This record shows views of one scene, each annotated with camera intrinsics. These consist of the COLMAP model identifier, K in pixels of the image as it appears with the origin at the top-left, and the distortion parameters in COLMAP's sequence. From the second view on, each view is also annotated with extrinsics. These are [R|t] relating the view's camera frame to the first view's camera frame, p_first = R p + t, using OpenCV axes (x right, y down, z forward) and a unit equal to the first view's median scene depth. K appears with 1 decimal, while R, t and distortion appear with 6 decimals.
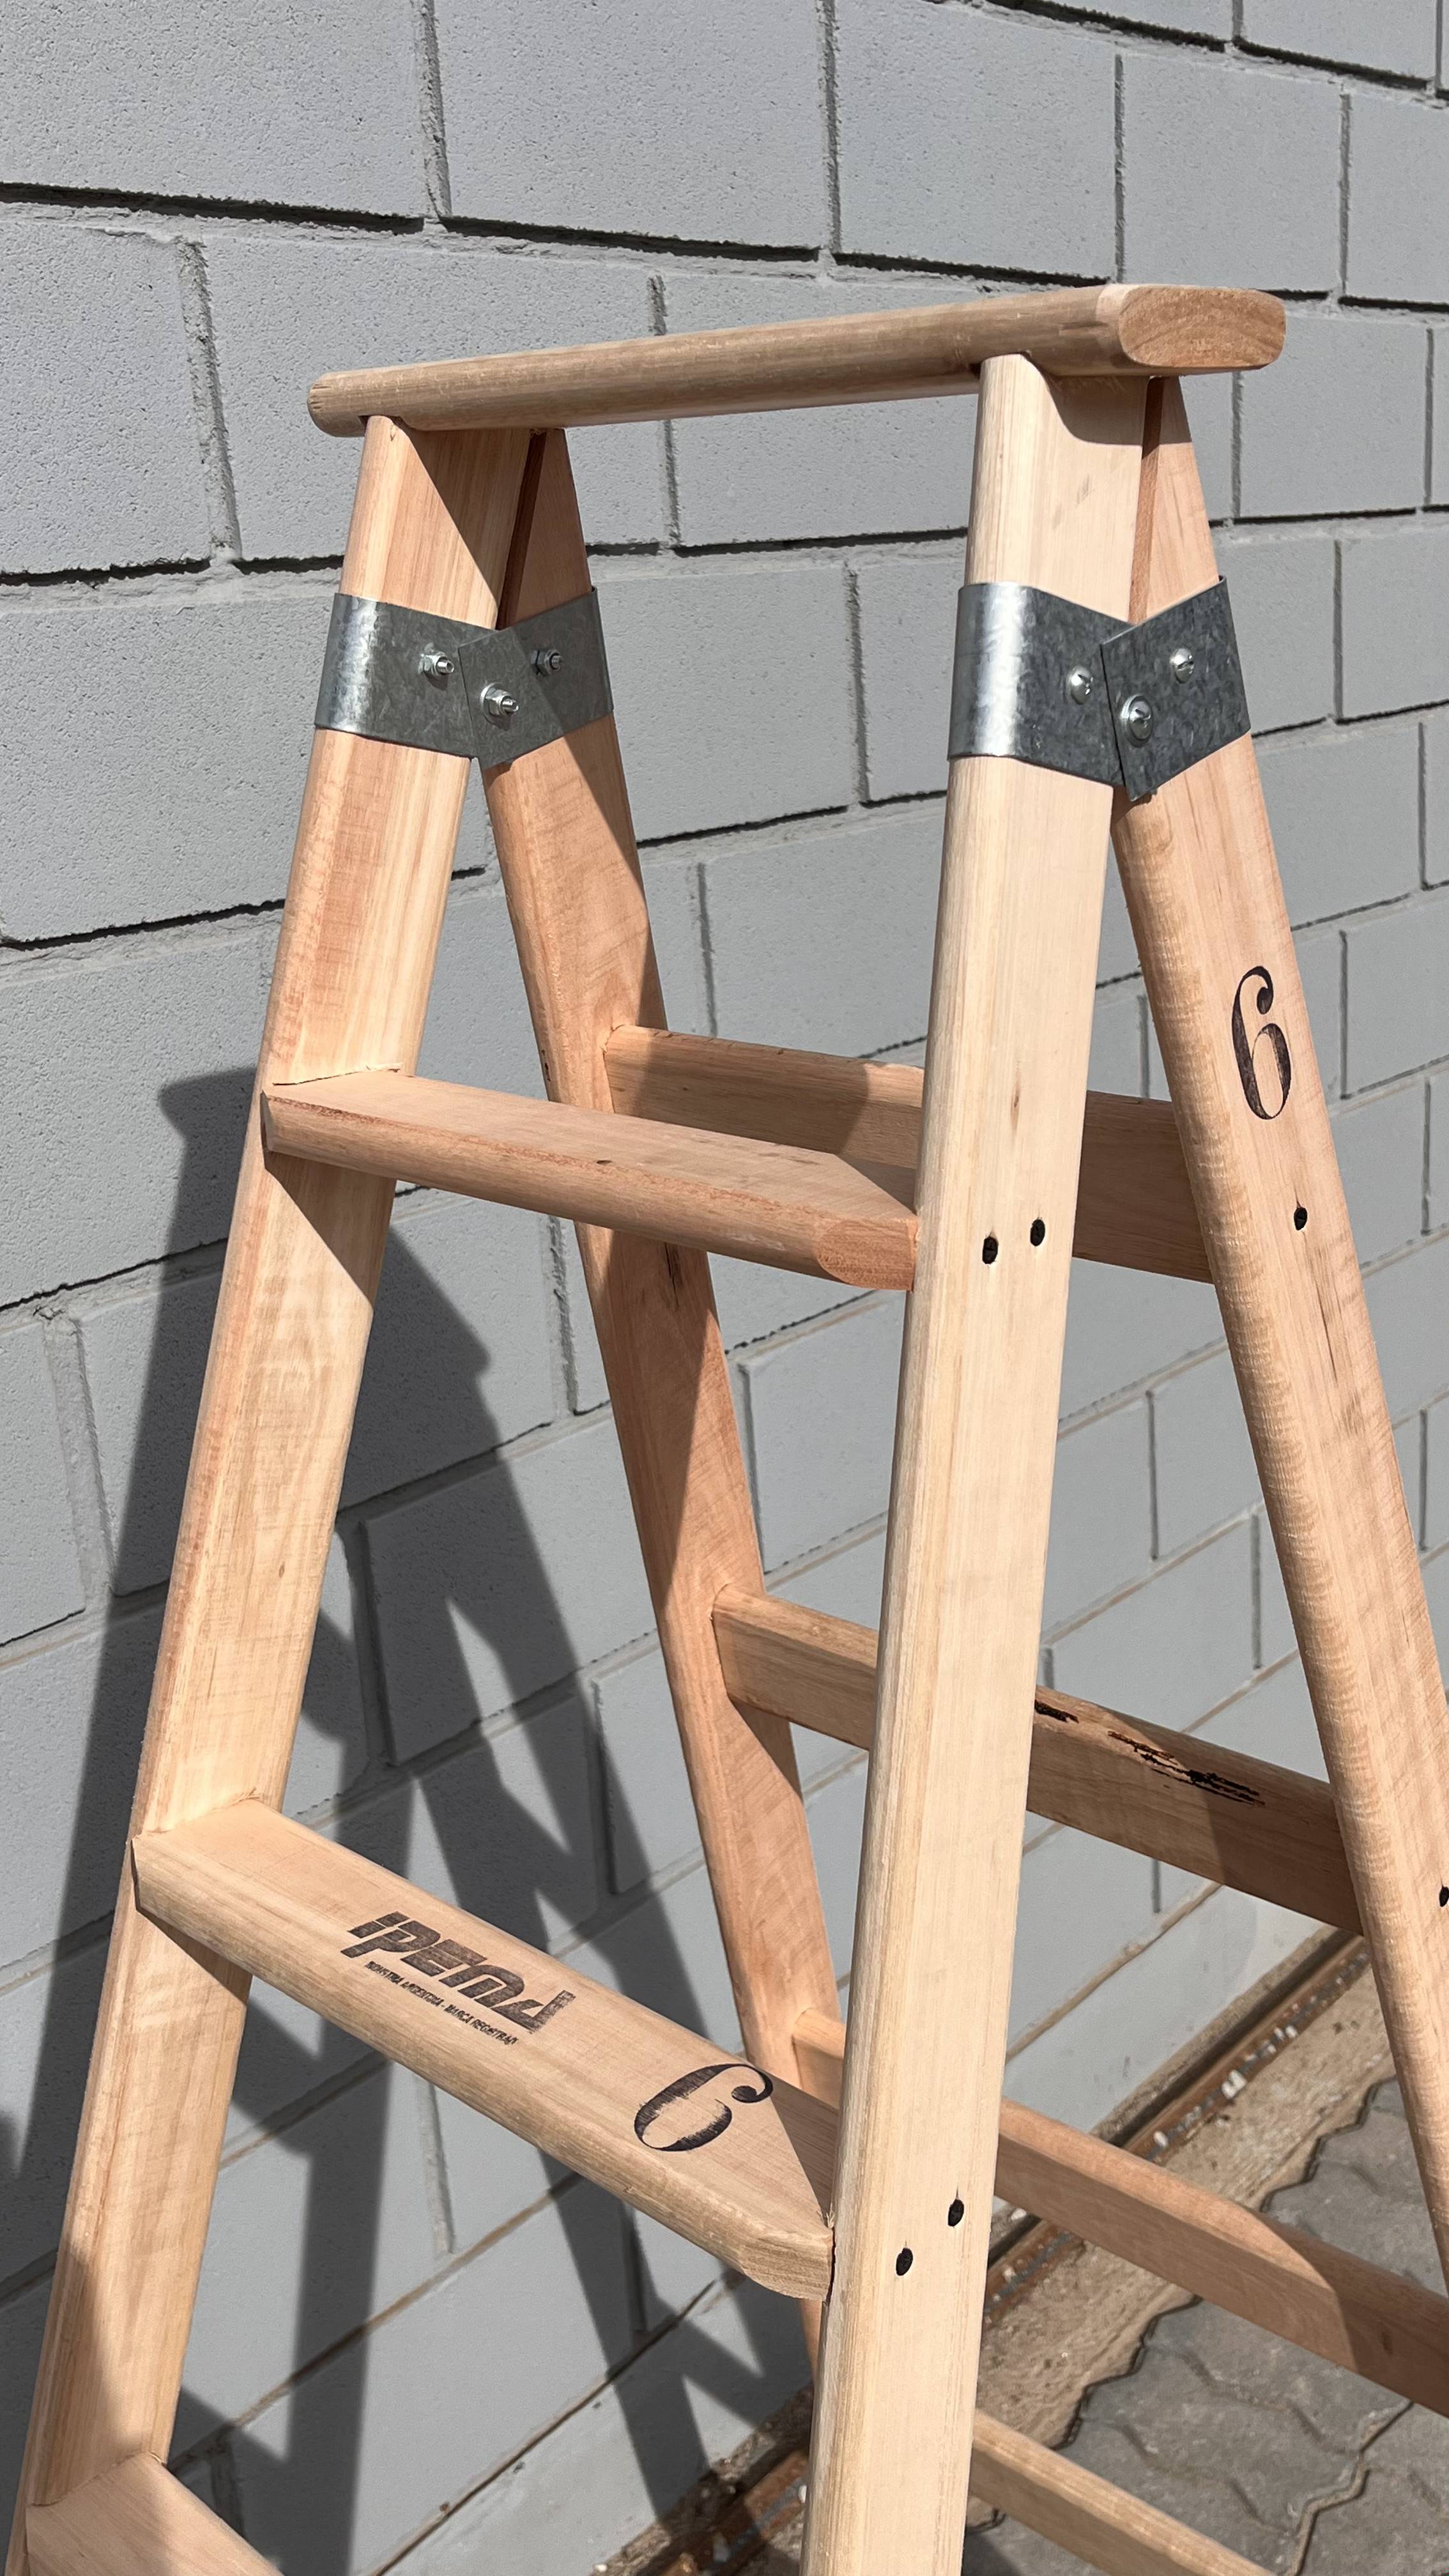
lens RADIAL K [[2411.5, 0, 730.6], [0, 2411.5, 1285.2], [0, 0, 1]] dist [0.029605, 0.001144]
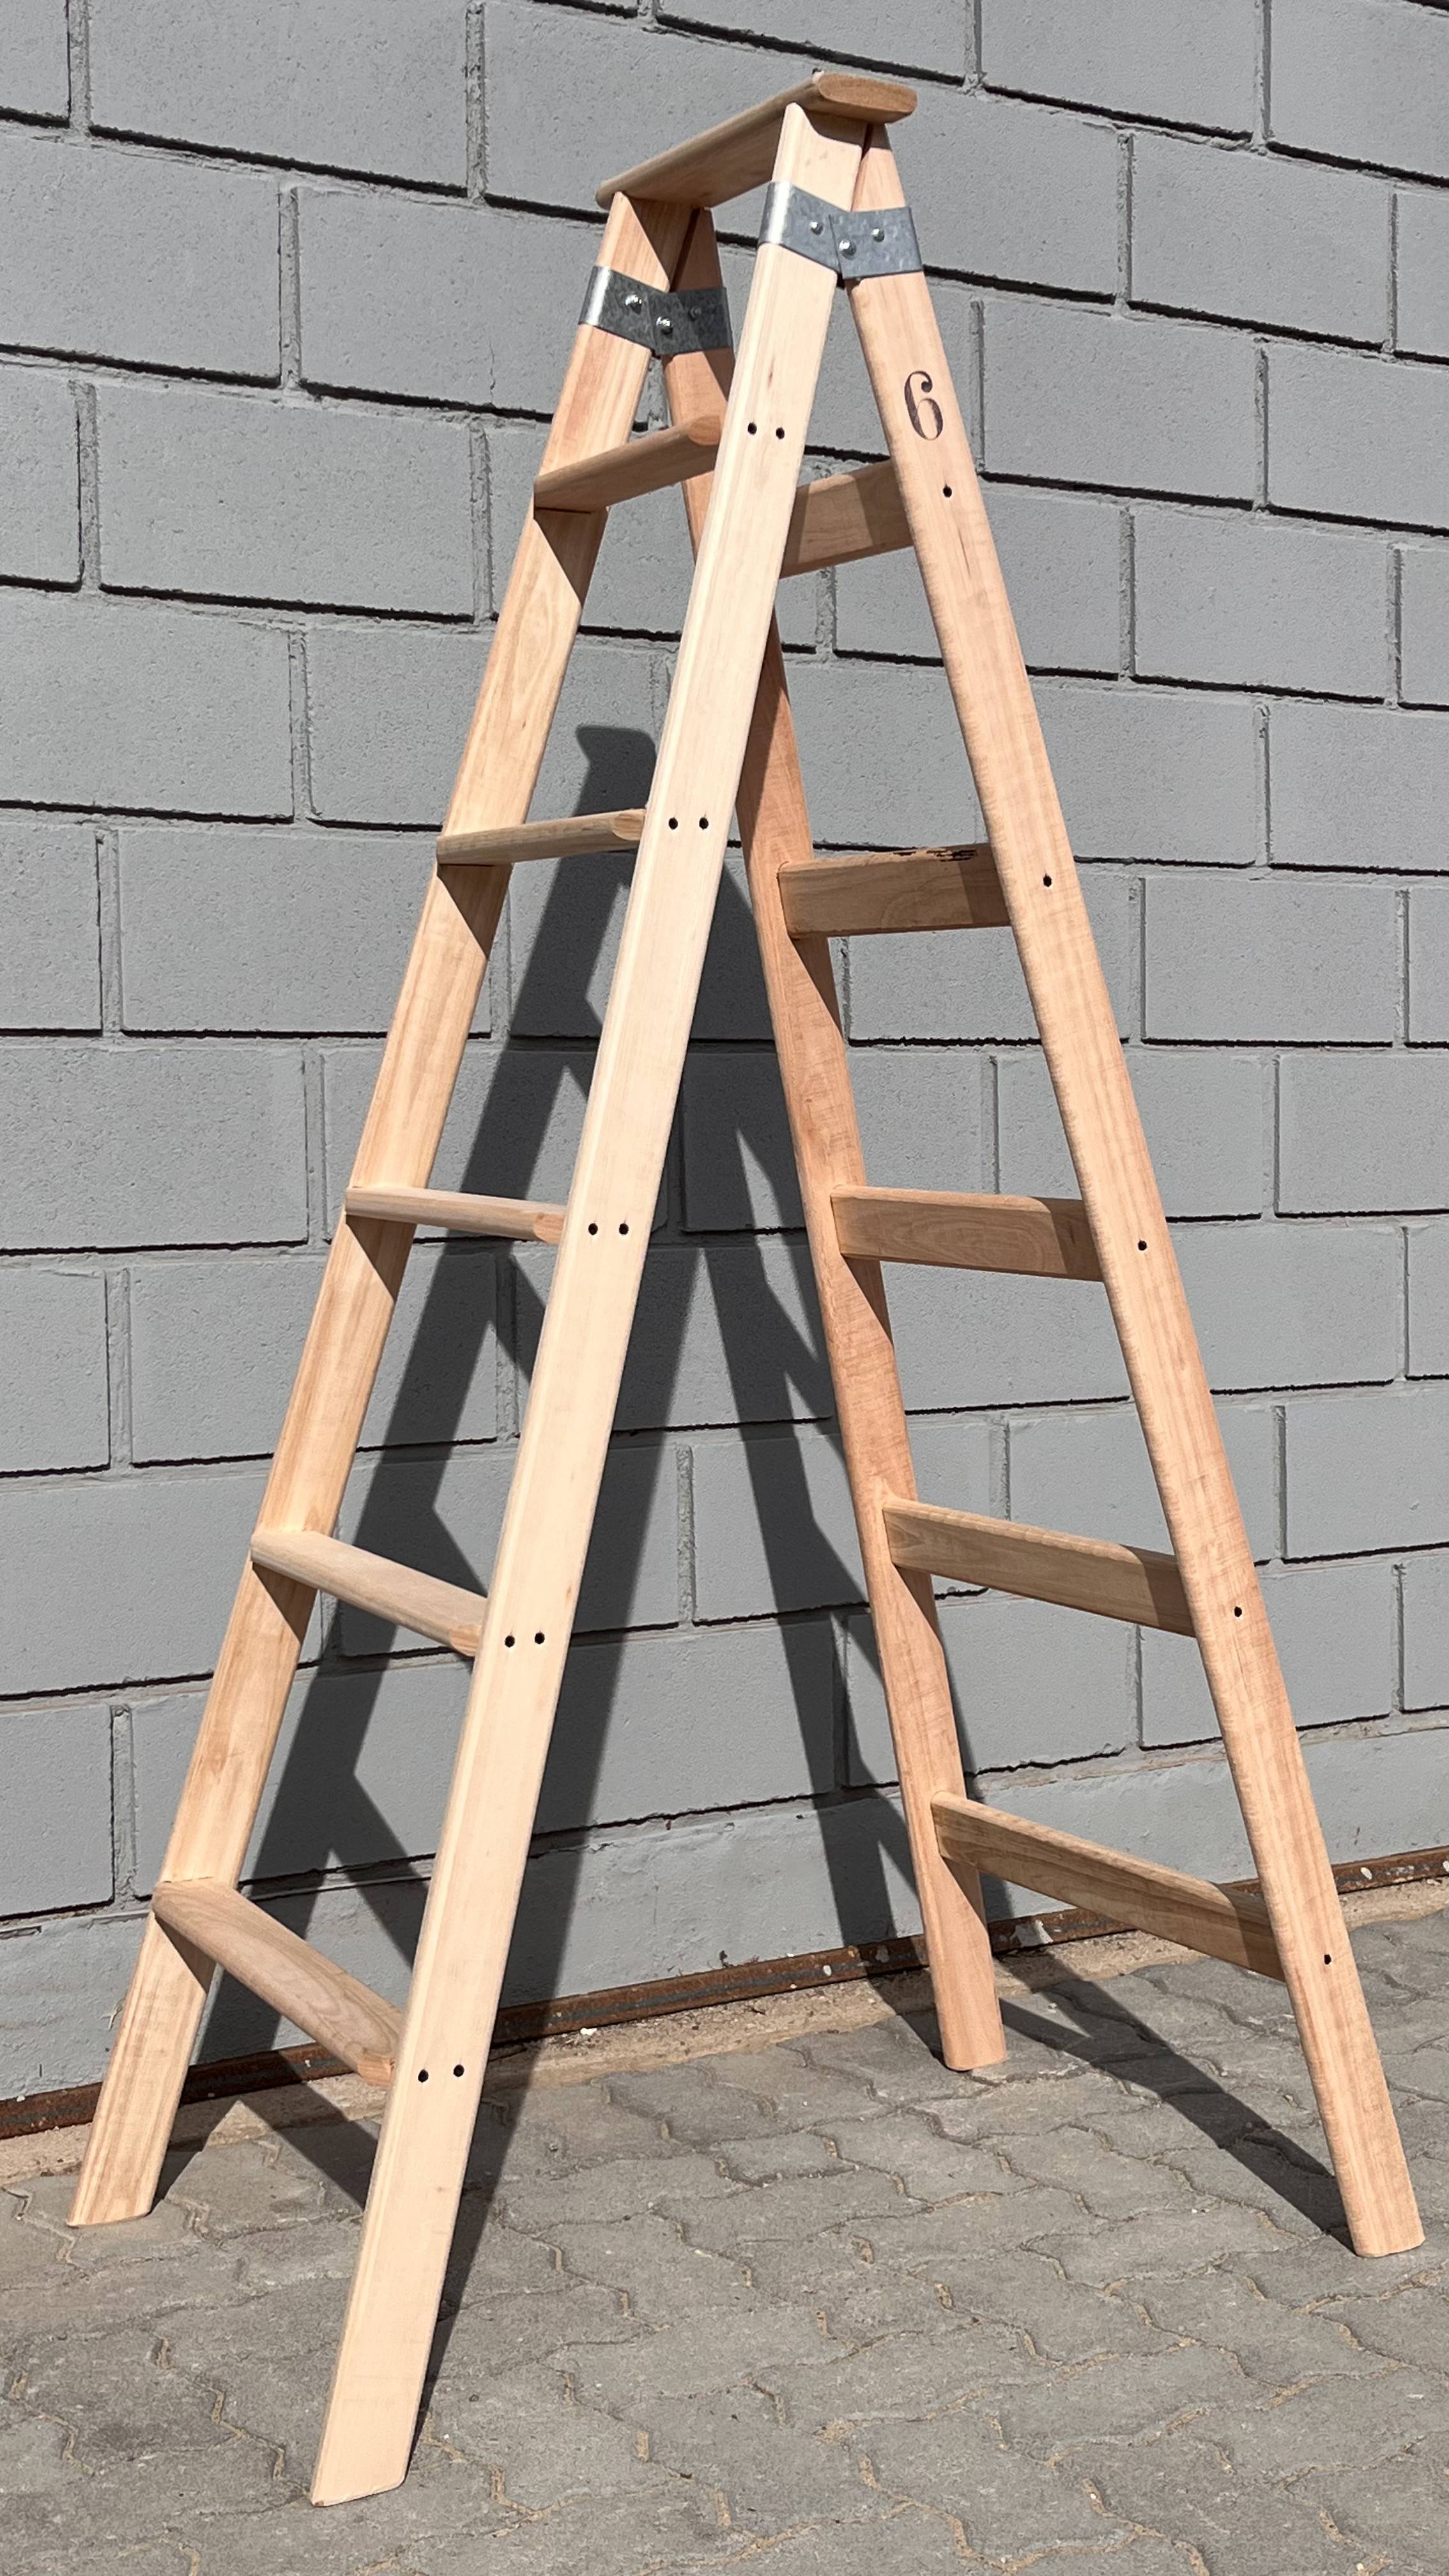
lens RADIAL K [[3084.9, 0, 736.0], [0, 3084.9, 1293.4], [0, 0, 1]] dist [0.111171, -0.319942]
pose [[0.953085, 0.067657, -0.295044, 0.357675], [-0.130974, 0.970910, -0.200448, 0.487972], [0.272899, 0.229688, 0.934221, -0.589191]]
